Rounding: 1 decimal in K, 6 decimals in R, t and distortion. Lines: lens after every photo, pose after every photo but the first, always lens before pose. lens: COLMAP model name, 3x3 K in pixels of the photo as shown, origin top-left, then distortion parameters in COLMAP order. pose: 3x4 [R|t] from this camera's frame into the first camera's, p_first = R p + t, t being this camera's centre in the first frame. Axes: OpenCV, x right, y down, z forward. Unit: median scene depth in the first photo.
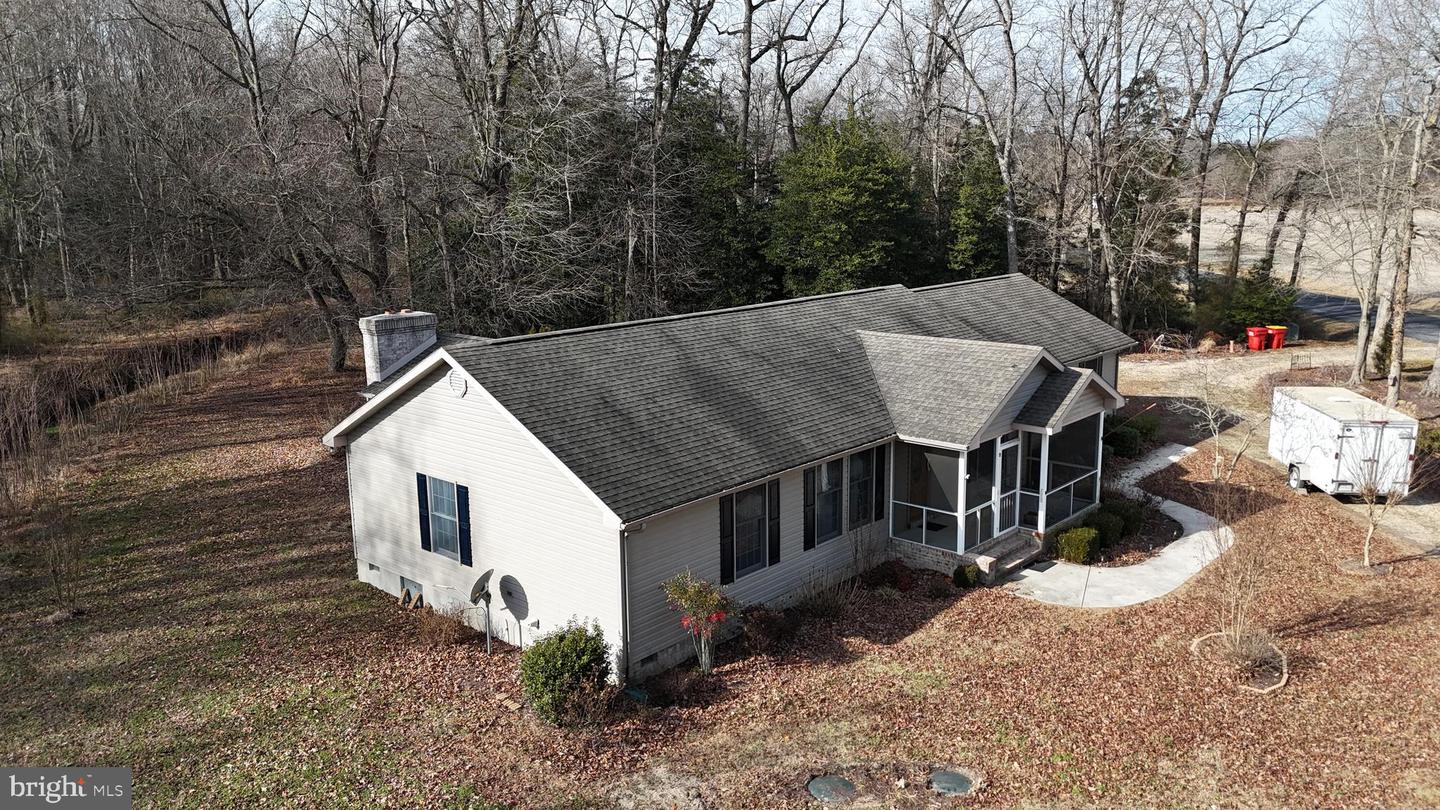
lens RADIAL K [[1057.2, 0, 708.5], [0, 1057.2, 397.5], [0, 0, 1]] dist [0.058892, -0.050058]
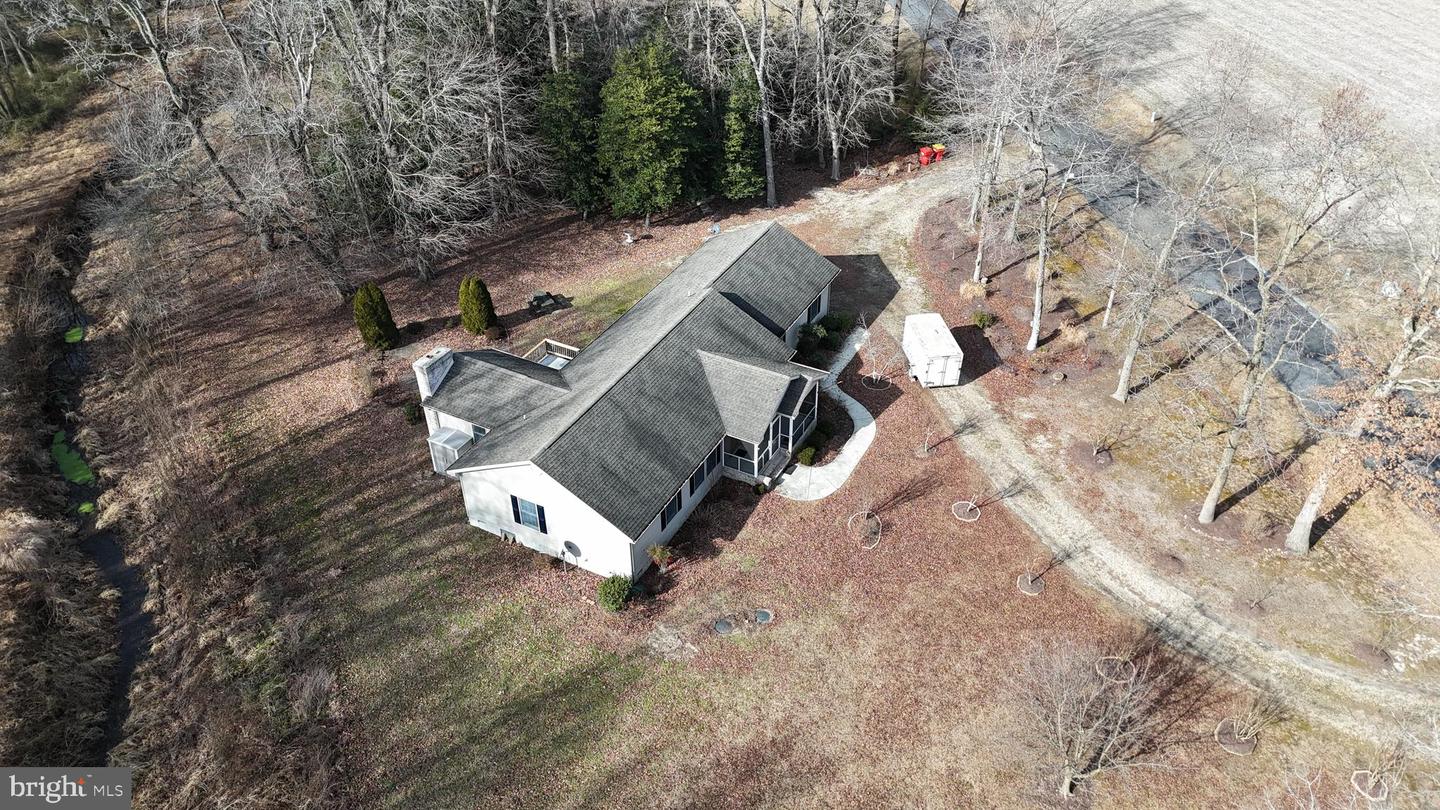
lens RADIAL K [[1057.2, 0, 712.6], [0, 1057.2, 402.3], [0, 0, 1]] dist [0.058892, -0.050058]
pose [[0.969356, -0.144138, 0.198931, -0.261448], [0.045352, 0.900858, 0.431738, -0.934738], [-0.241439, -0.409486, 0.879789, -0.836268]]
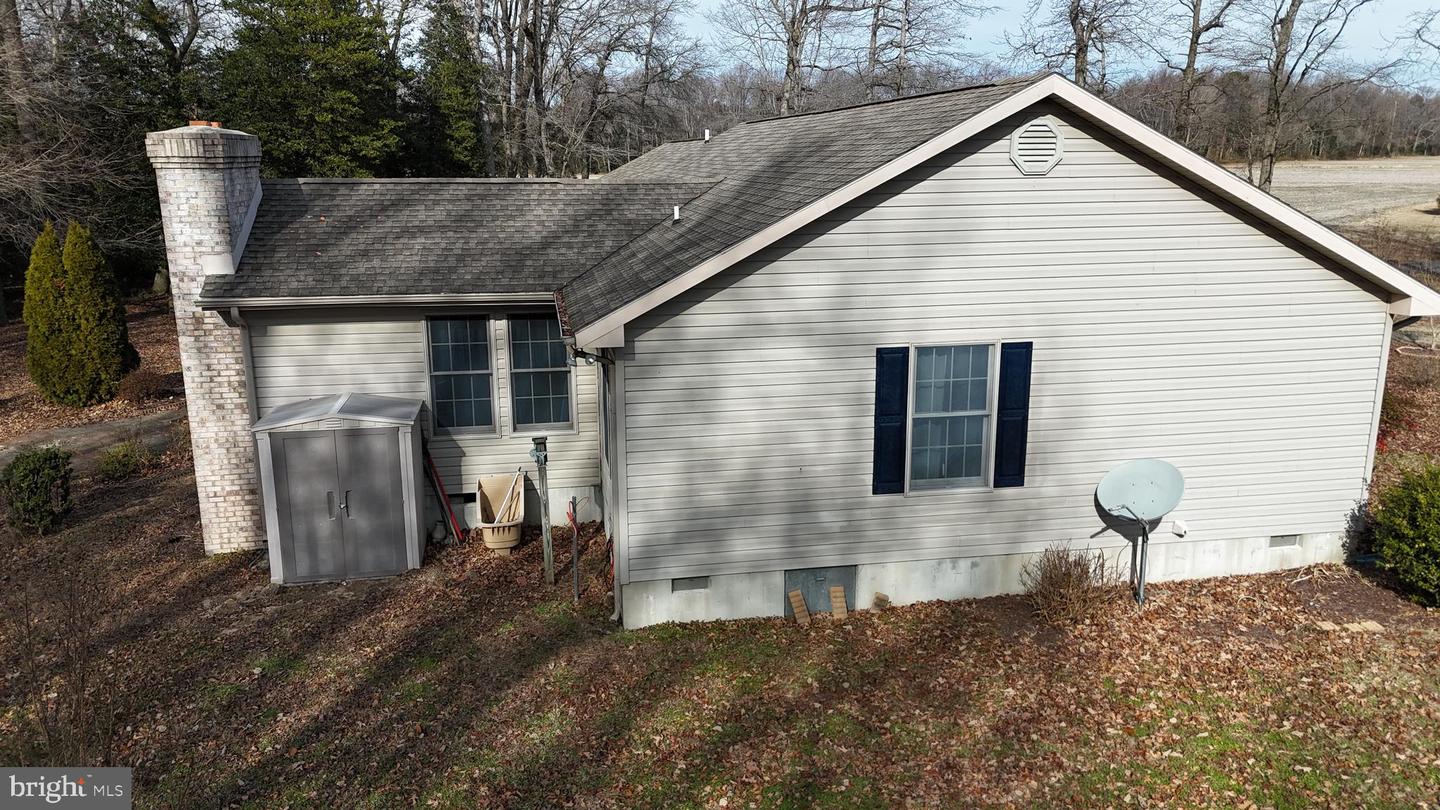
lens RADIAL K [[1057.2, 0, 713.1], [0, 1057.2, 399.5], [0, 0, 1]] dist [0.058892, -0.050058]
pose [[0.594663, -0.161480, 0.787591, -0.692351], [0.149897, 0.984713, 0.088718, 0.034708], [-0.789878, 0.065301, 0.609778, 0.708720]]
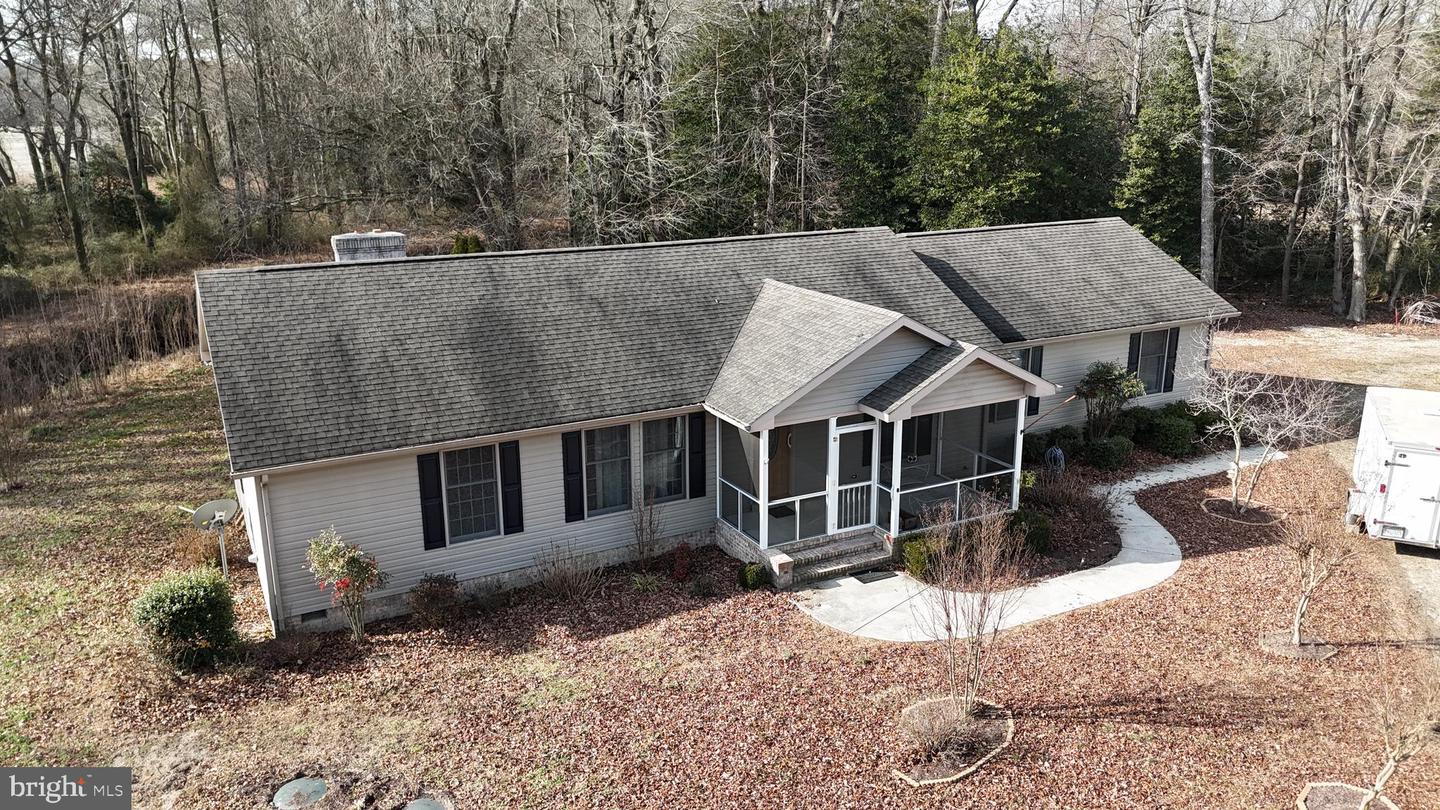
lens RADIAL K [[1057.2, 0, 712.4], [0, 1057.2, 396.5], [0, 0, 1]] dist [0.058892, -0.050058]
pose [[0.939559, 0.097975, -0.328071, 0.464616], [-0.073183, 0.993507, 0.087115, -0.046524], [0.334475, -0.057841, 0.940628, 0.185550]]
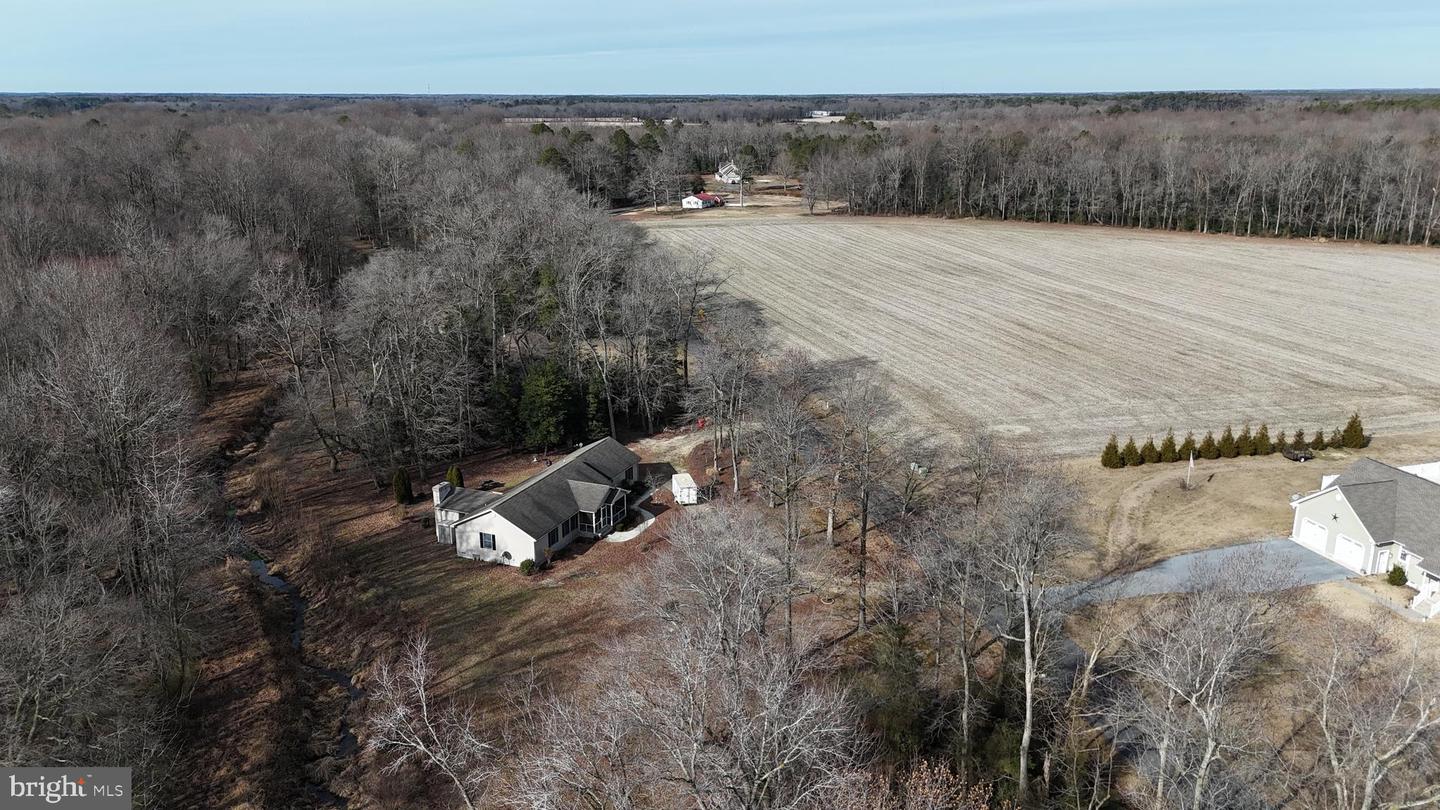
lens RADIAL K [[1057.2, 0, 719.8], [0, 1057.2, 405.6], [0, 0, 1]] dist [0.058892, -0.050058]
pose [[0.940711, -0.088673, 0.327414, -0.724682], [0.058774, 0.993237, 0.100130, -0.849774], [-0.334079, -0.074950, 0.939560, -3.540162]]
